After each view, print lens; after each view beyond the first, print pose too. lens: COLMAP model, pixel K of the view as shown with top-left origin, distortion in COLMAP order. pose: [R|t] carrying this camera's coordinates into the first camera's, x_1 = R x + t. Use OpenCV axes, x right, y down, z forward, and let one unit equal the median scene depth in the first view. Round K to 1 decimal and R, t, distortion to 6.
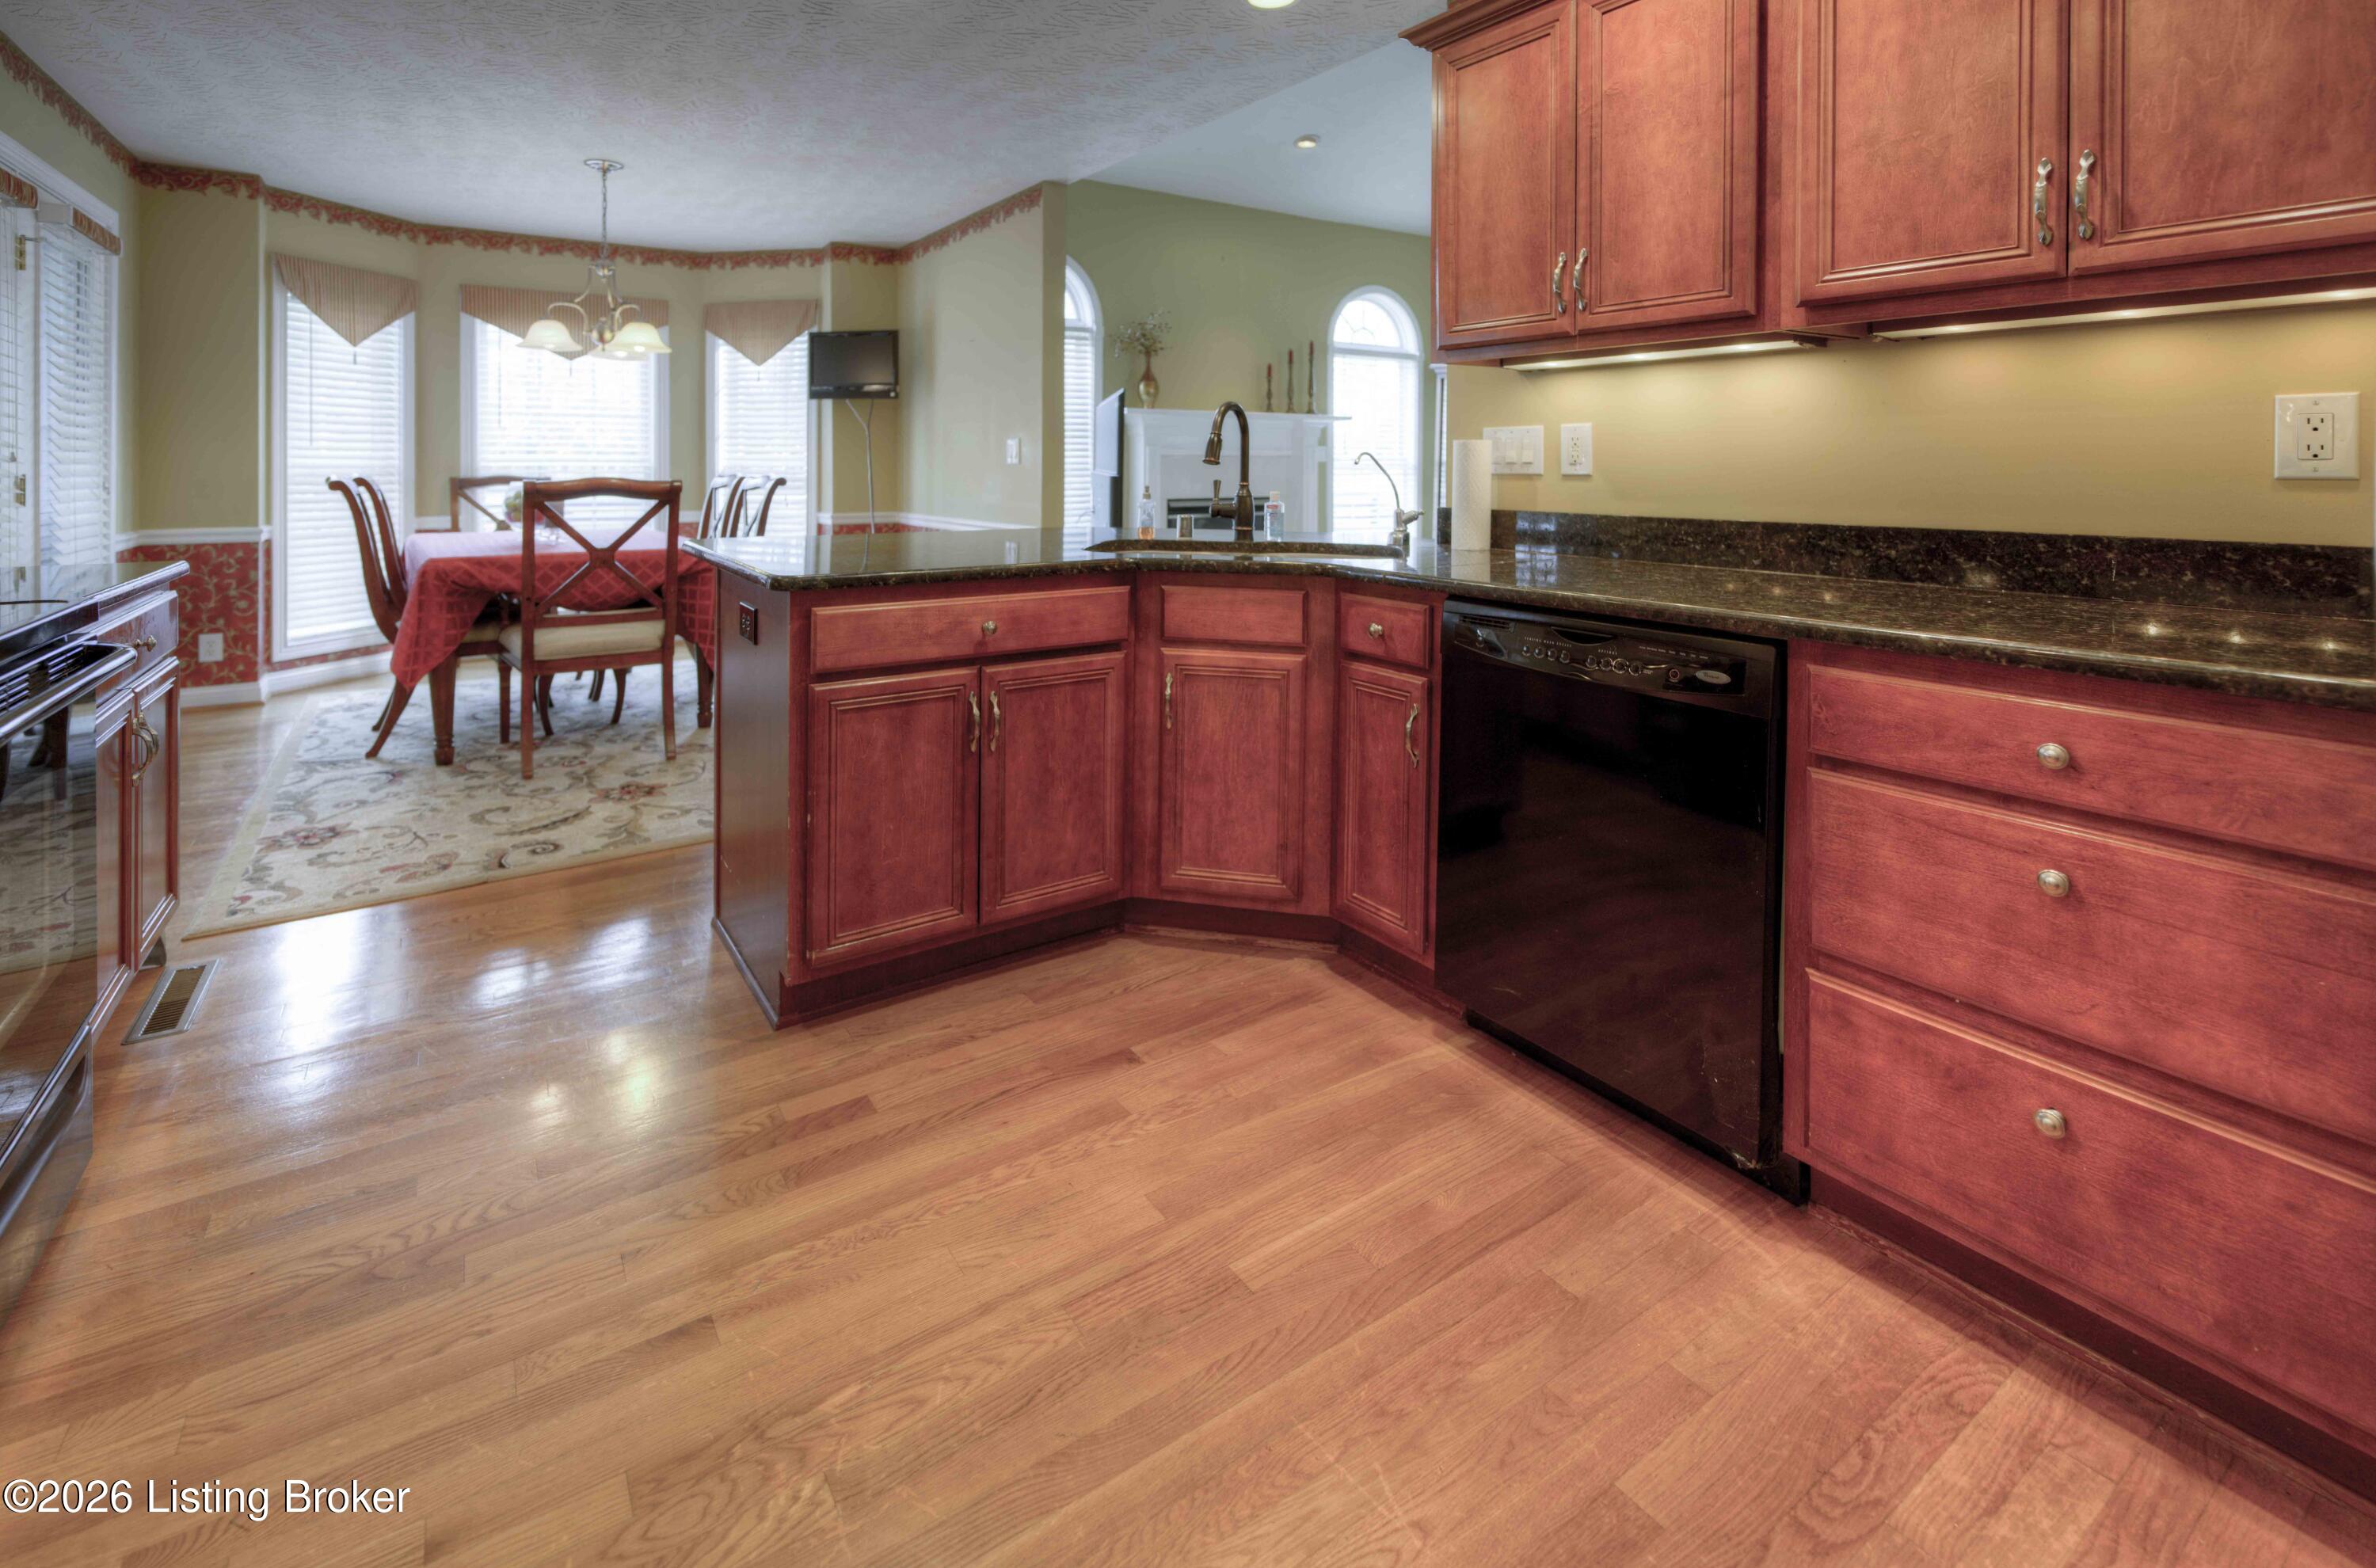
lens RADIAL K [[1036.7, 0, 1152.7], [0, 1036.7, 729.3], [0, 0, 1]] dist [0.001212, 0.000210]
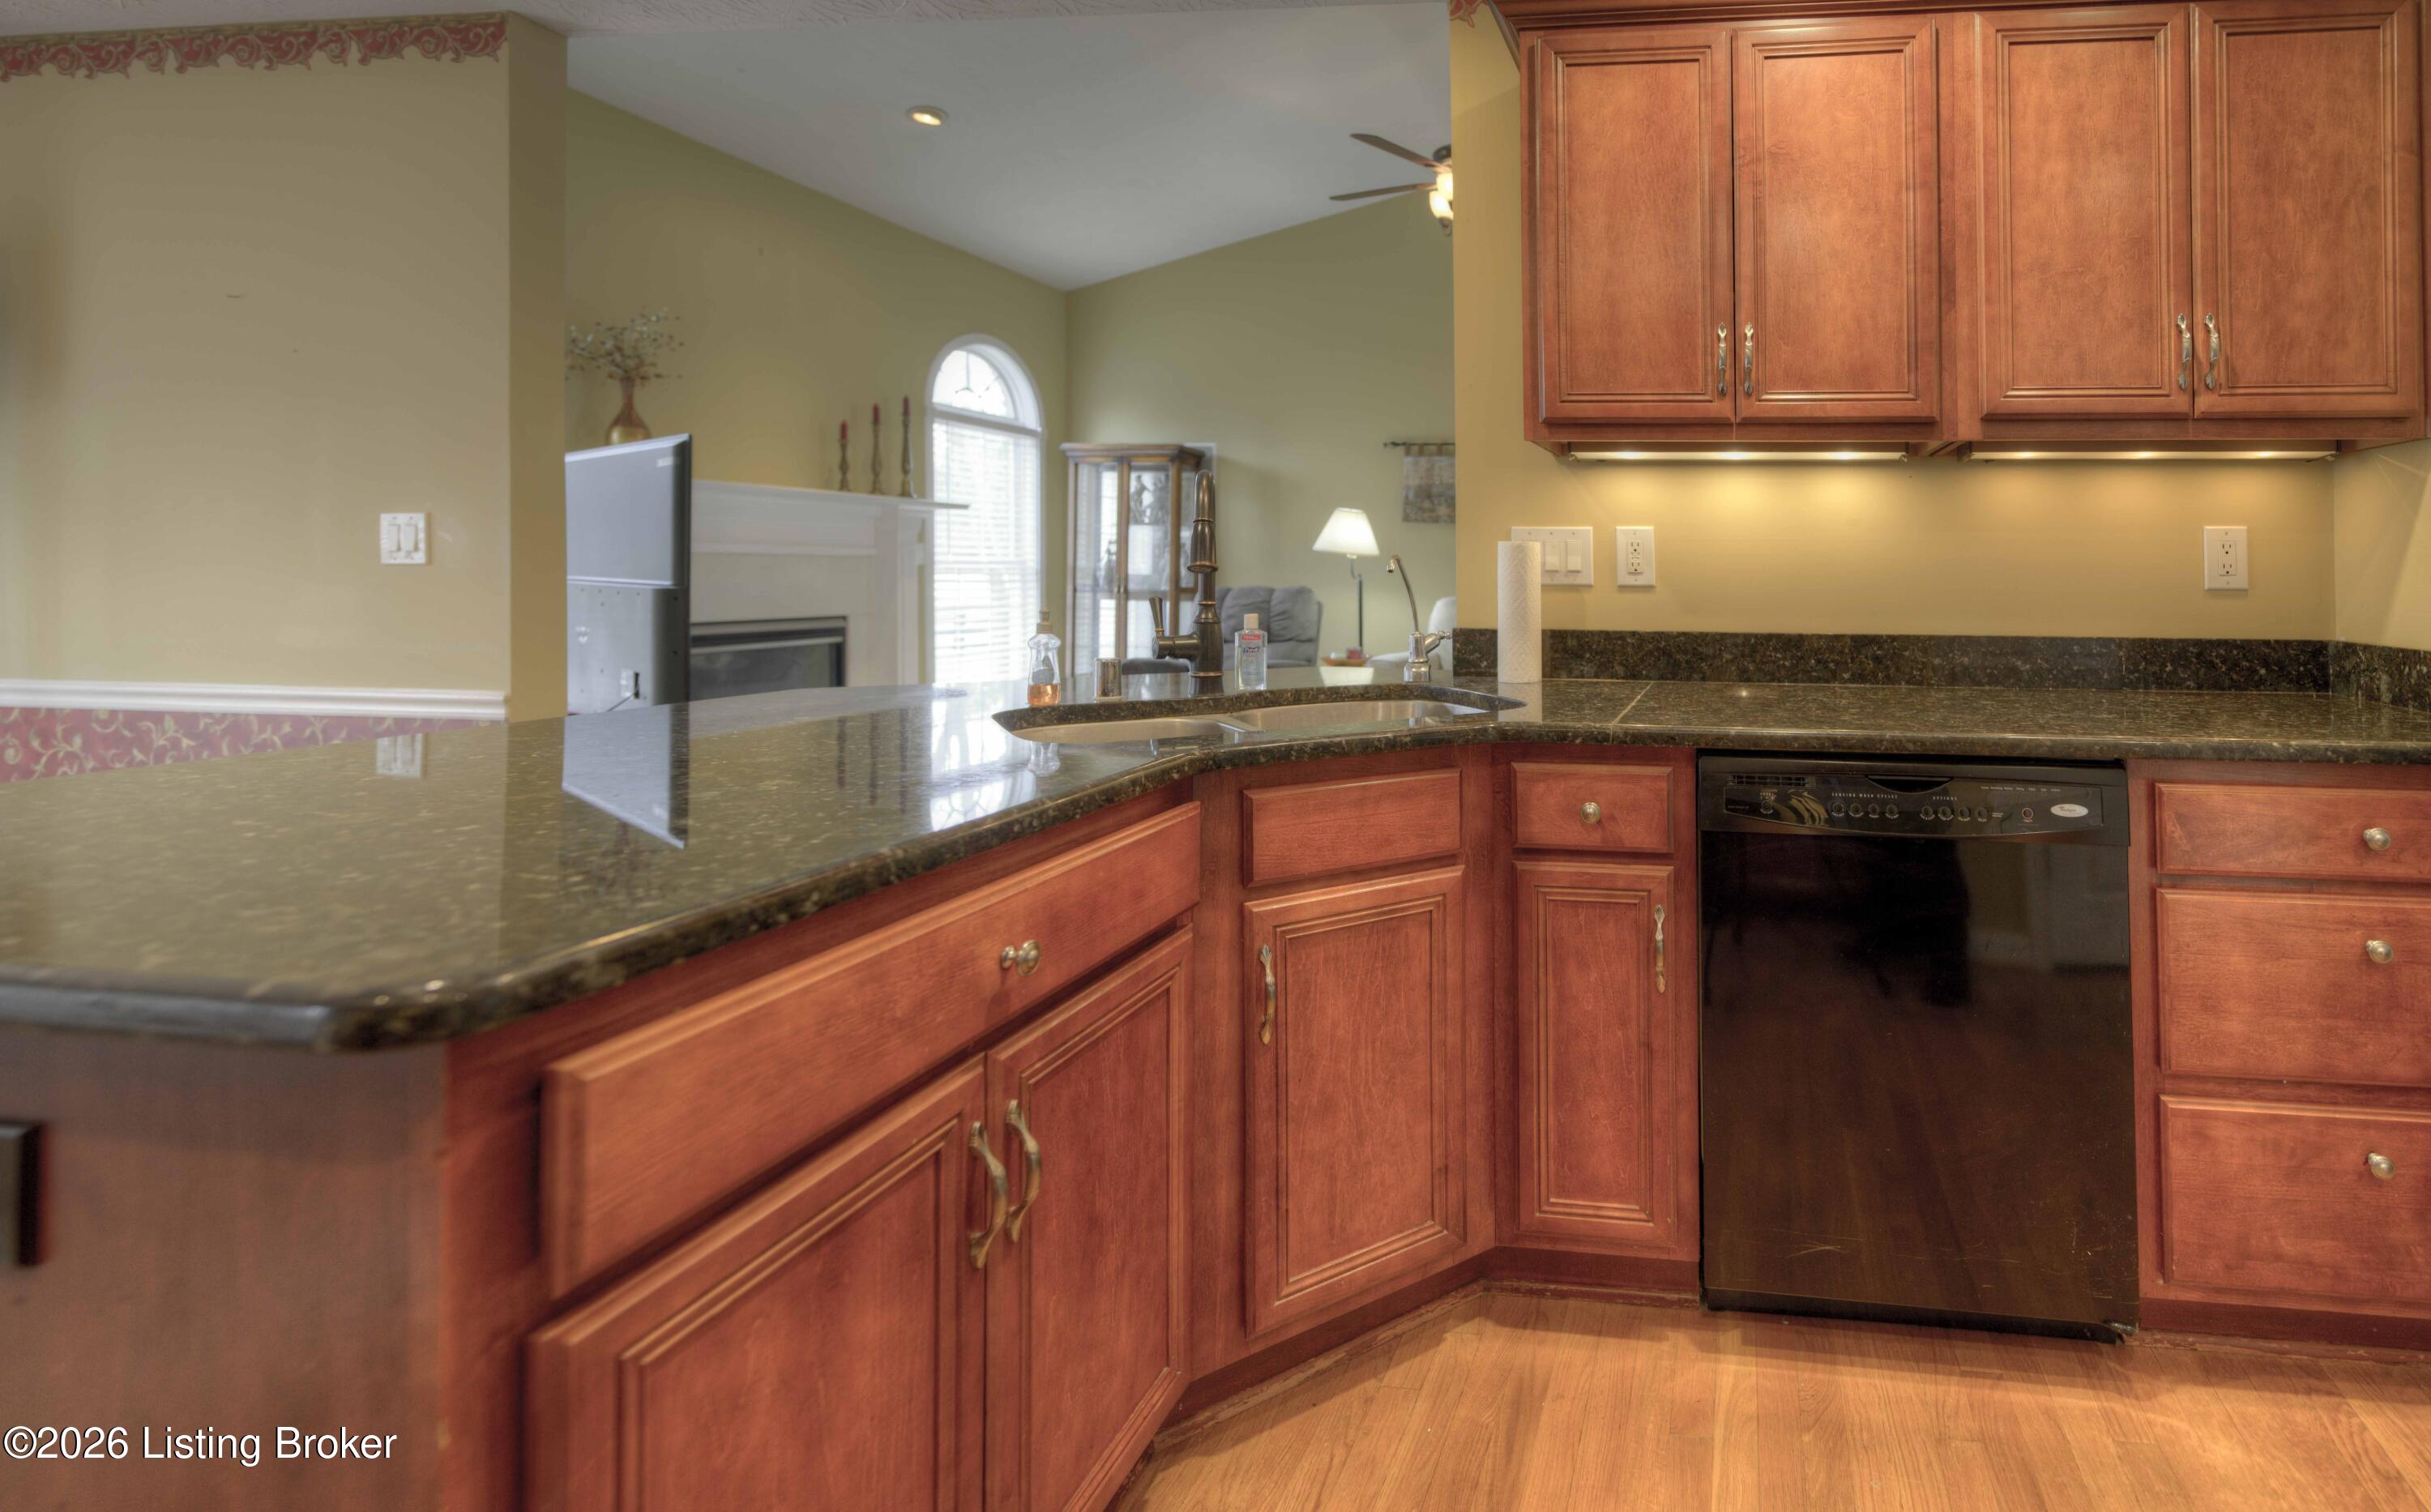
lens RADIAL K [[1045.8, 0, 1220.7], [0, 1045.8, 700.2], [0, 0, 1]] dist [-0.001881, 0.000036]
pose [[0.641942, -0.092602, 0.761141, -0.517143], [0.183171, 0.982459, -0.034957, -0.210524], [-0.744552, 0.161859, 0.647644, 0.808009]]
